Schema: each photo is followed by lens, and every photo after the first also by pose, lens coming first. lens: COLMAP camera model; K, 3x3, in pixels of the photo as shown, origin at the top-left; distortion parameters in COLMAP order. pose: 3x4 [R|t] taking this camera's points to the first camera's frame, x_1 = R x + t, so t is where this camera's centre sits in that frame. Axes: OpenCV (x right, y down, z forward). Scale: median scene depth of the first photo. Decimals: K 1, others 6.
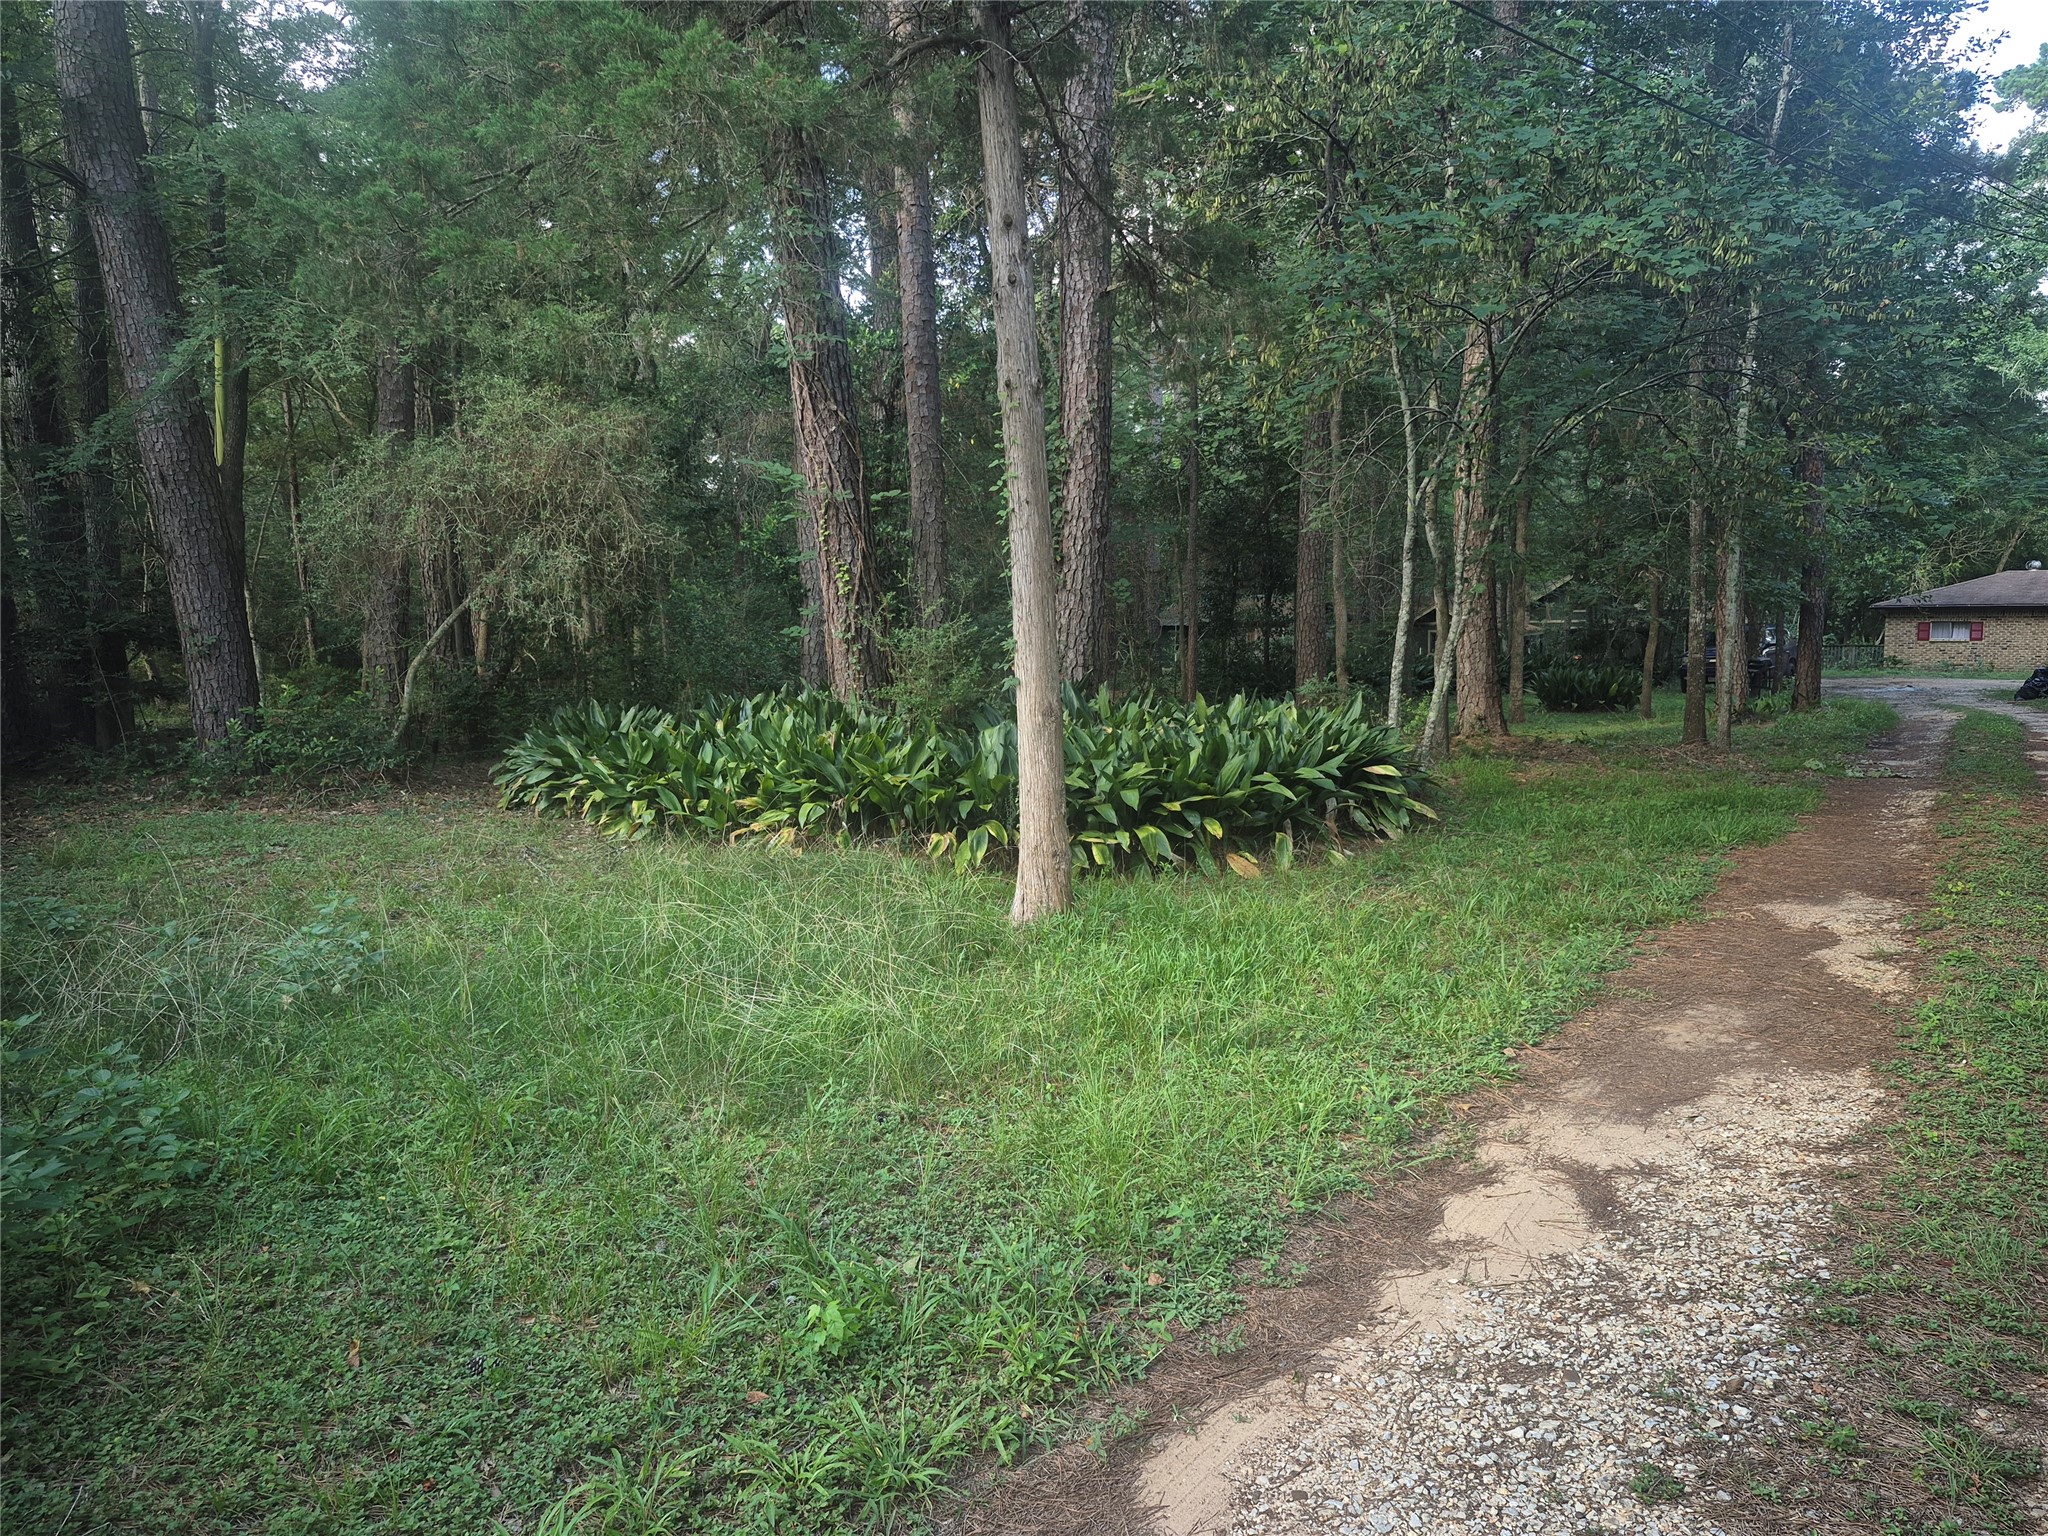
lens RADIAL K [[1364.7, 0, 1024.7], [0, 1364.7, 778.1], [0, 0, 1]] dist [0.028853, 0.000280]
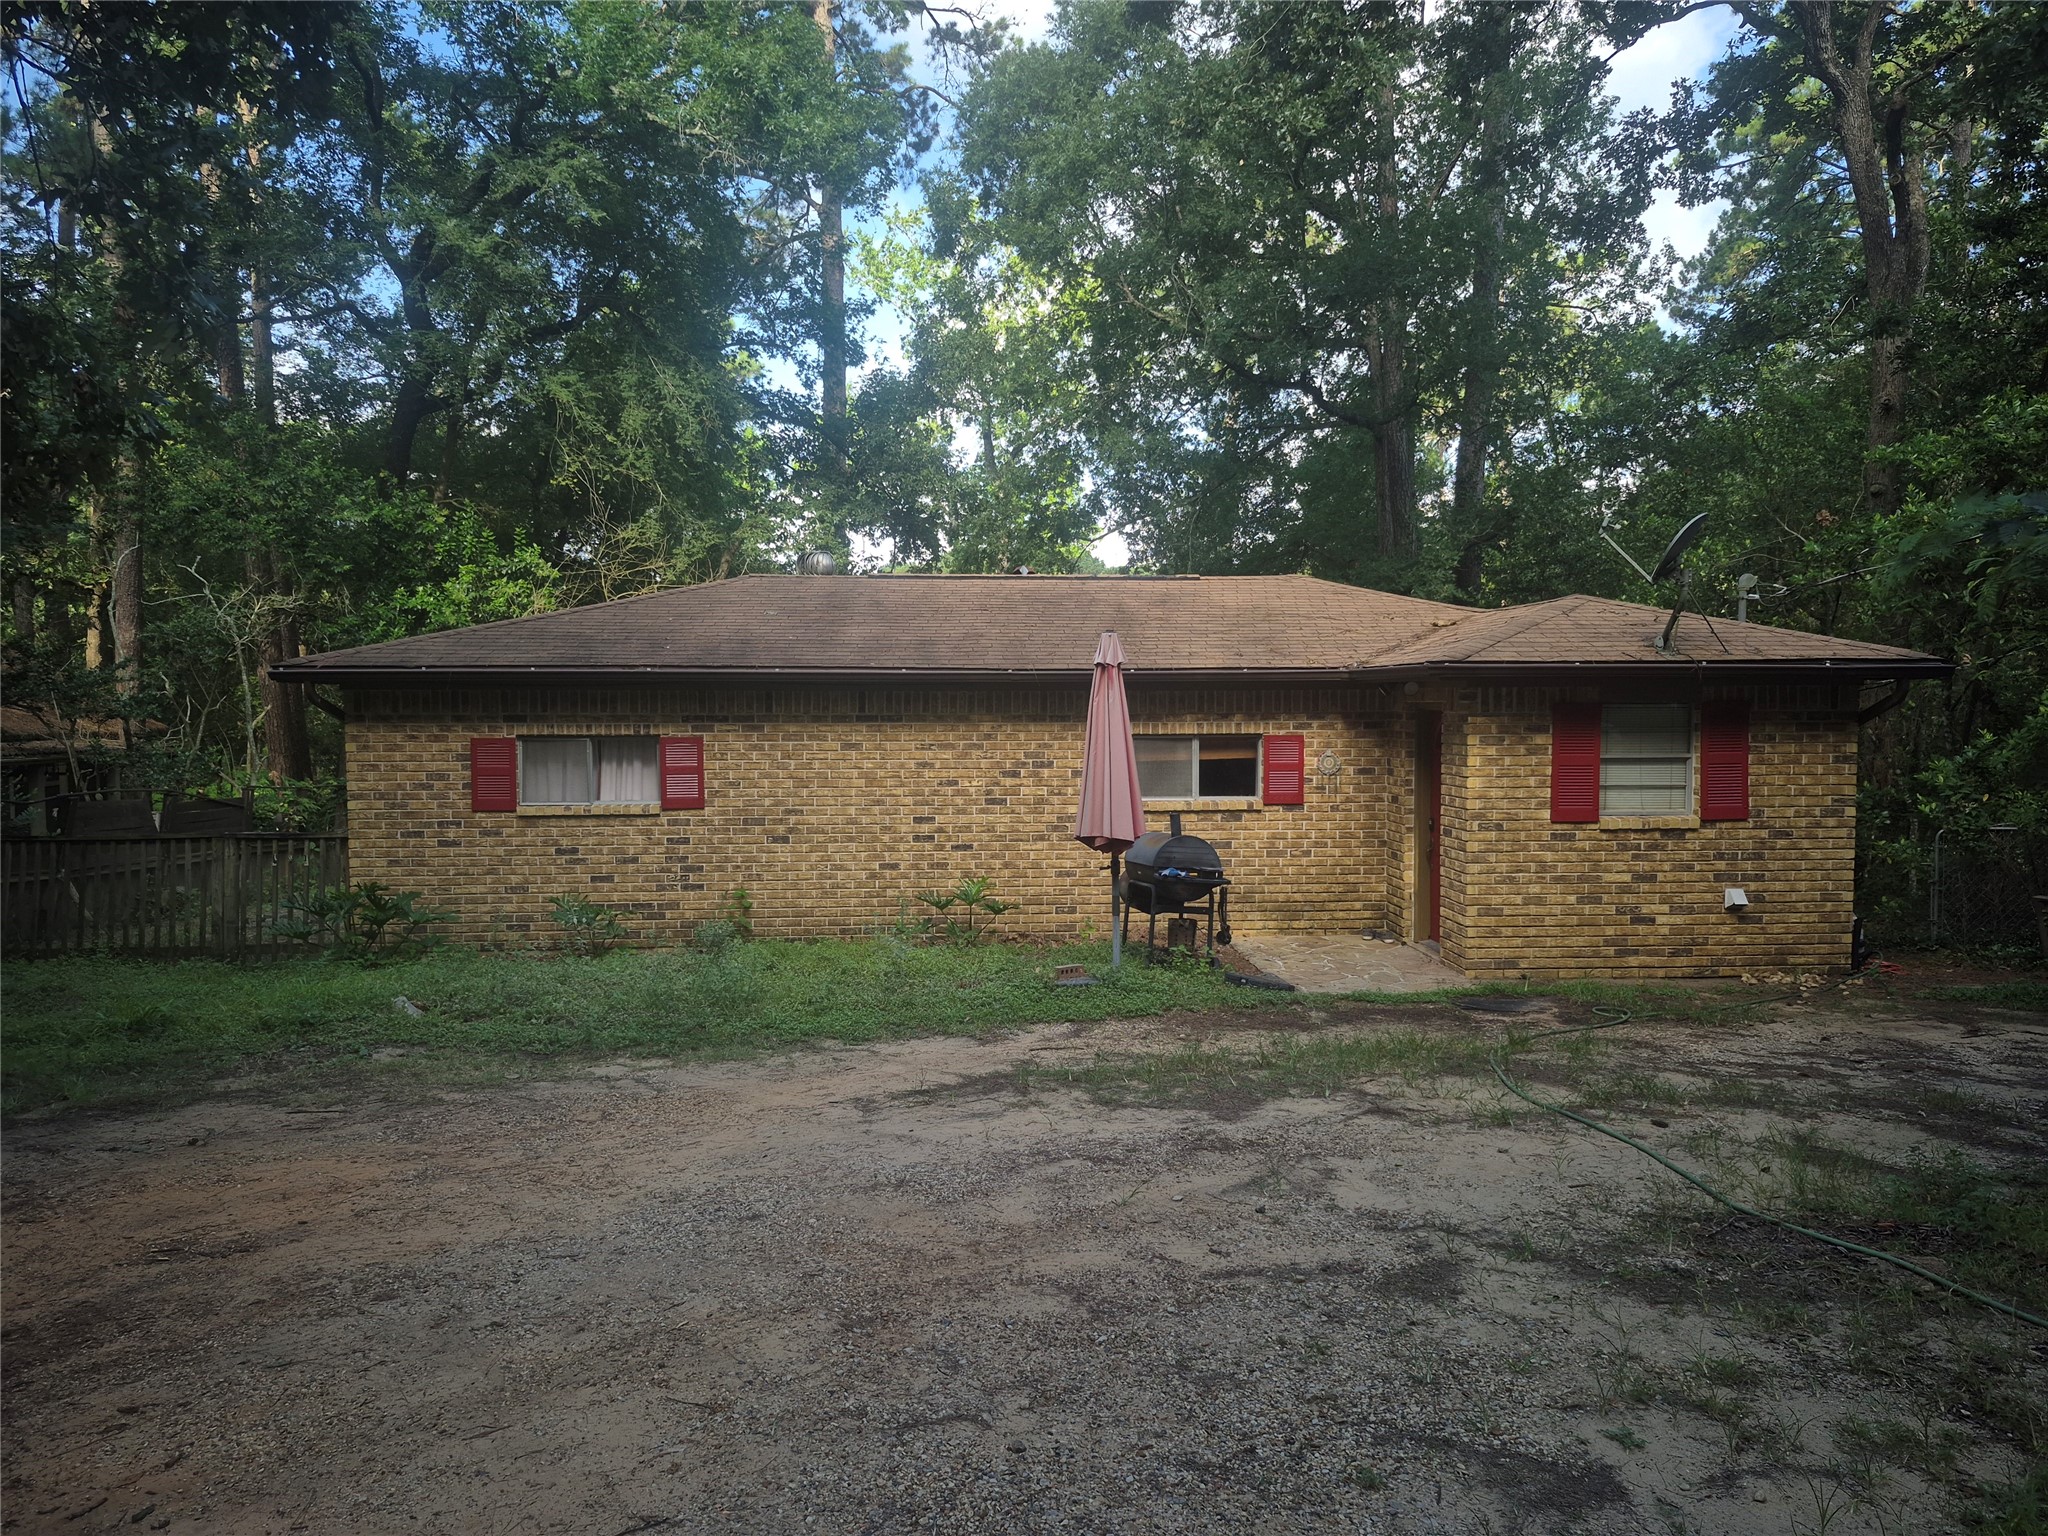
lens RADIAL K [[1364.7, 0, 1023.3], [0, 1364.7, 766.2], [0, 0, 1]] dist [0.028853, 0.000280]
pose [[0.647398, -0.006601, 0.762124, 1.041708], [0.082739, 0.994661, -0.061669, -0.168006], [-0.757648, 0.102982, 0.644488, 1.532840]]
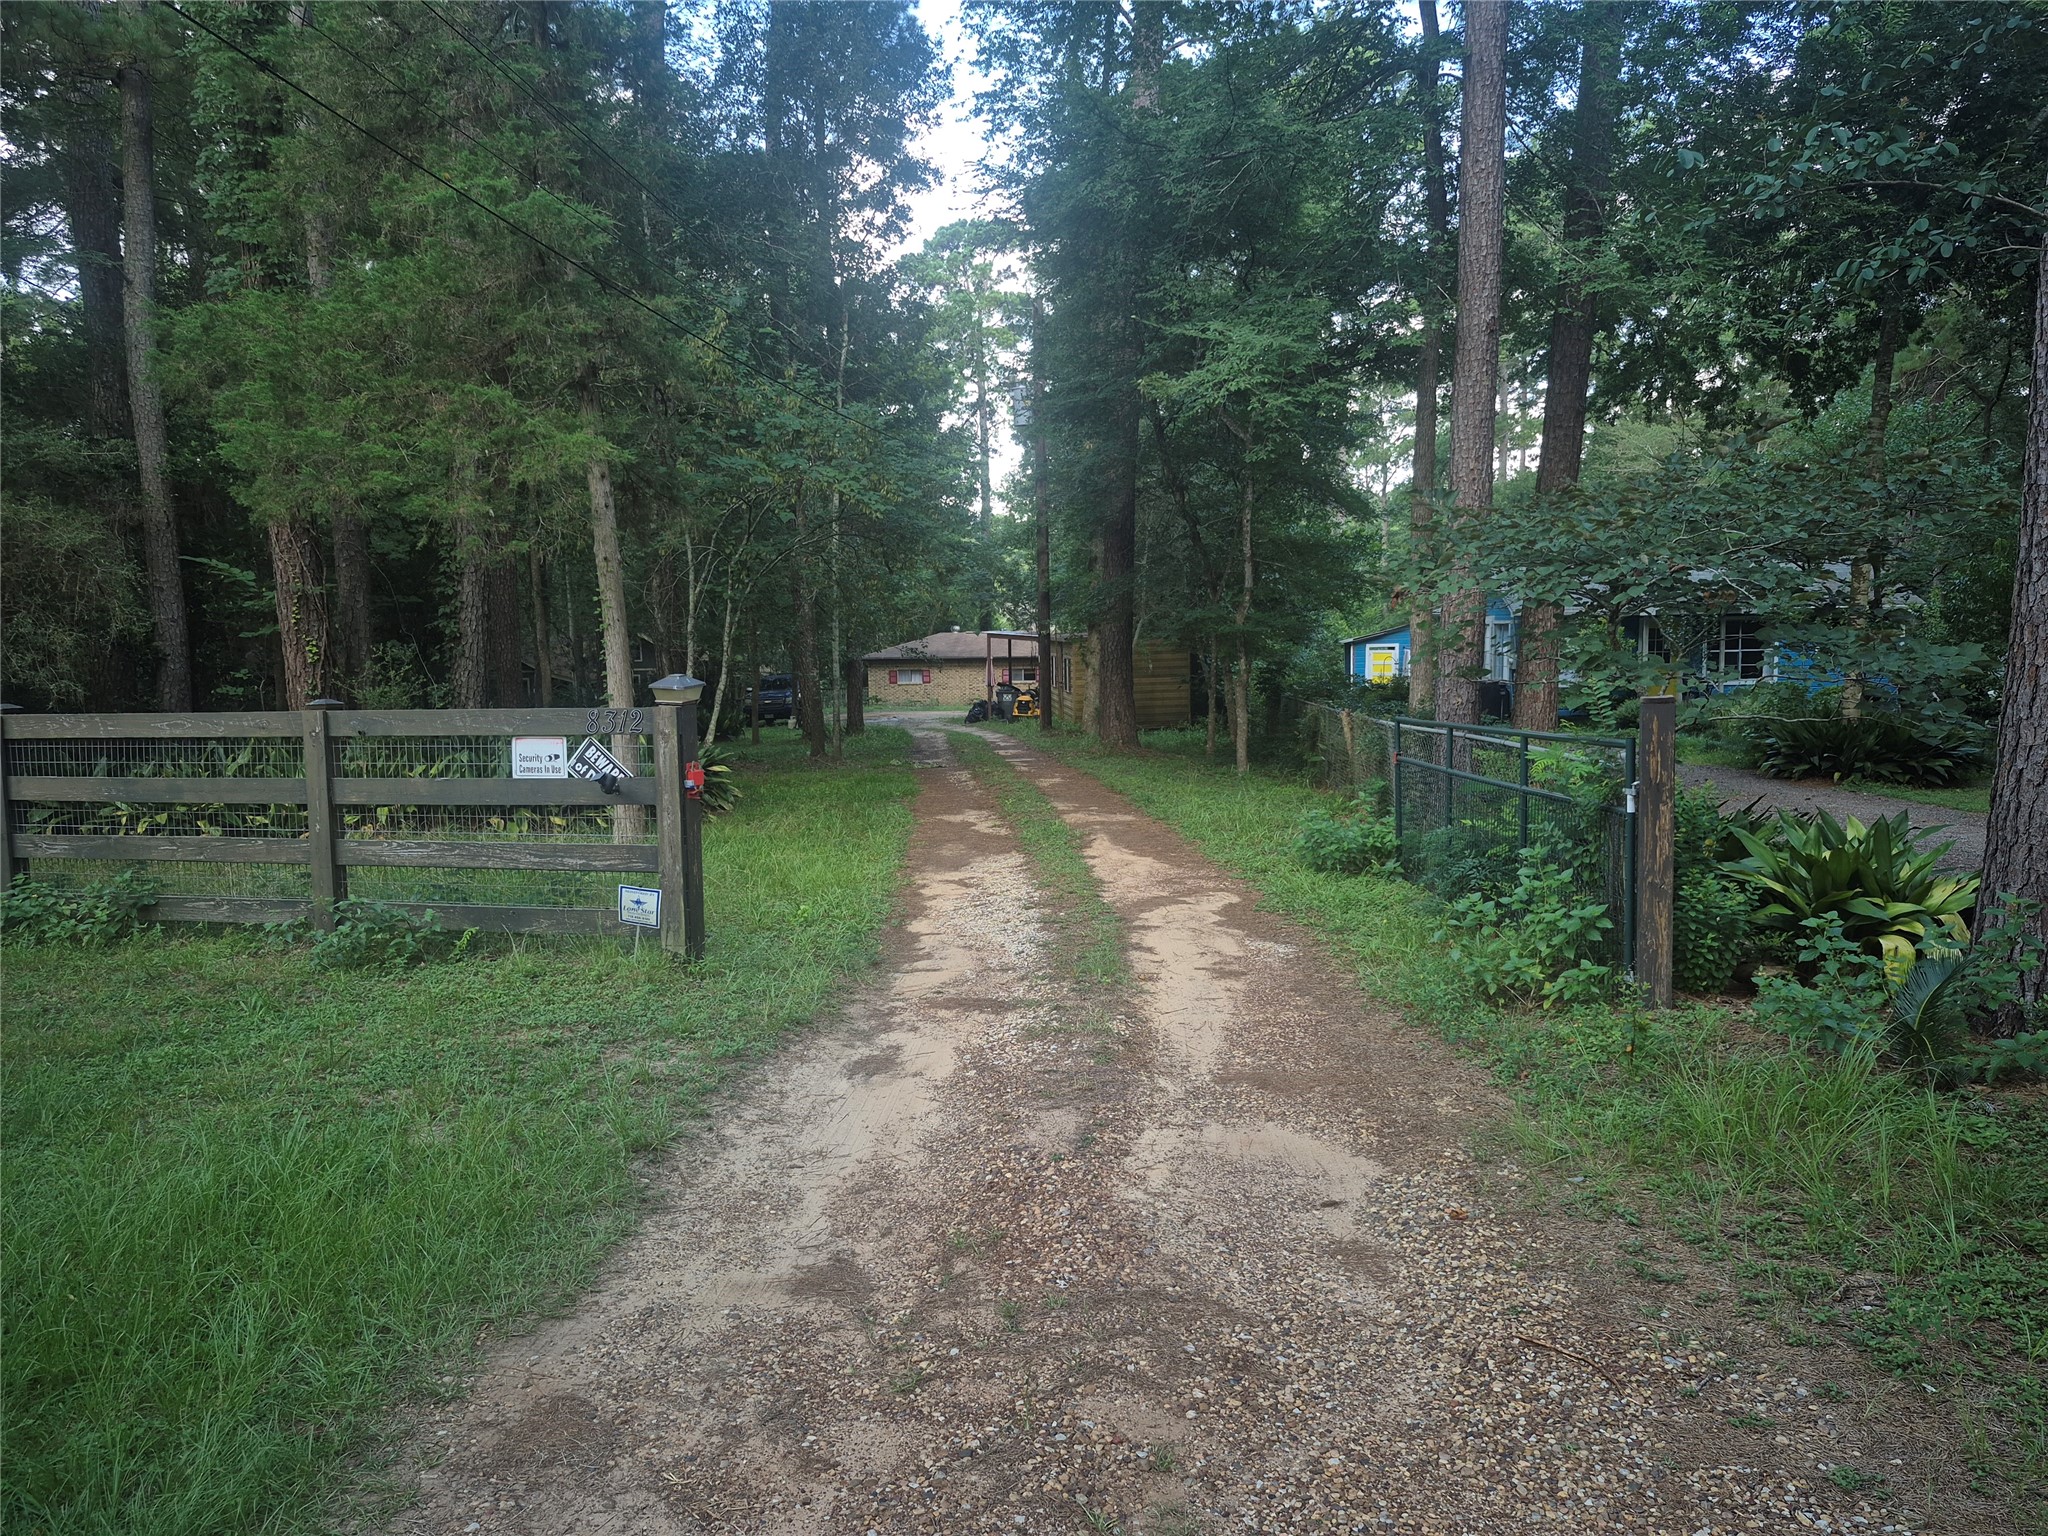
lens RADIAL K [[1364.7, 0, 1025.7], [0, 1364.7, 769.0], [0, 0, 1]] dist [0.028853, 0.000280]
pose [[0.771554, -0.054321, 0.633840, -0.178639], [0.079995, 0.996724, -0.011955, 0.015894], [-0.631114, 0.059928, 0.773372, -0.184962]]
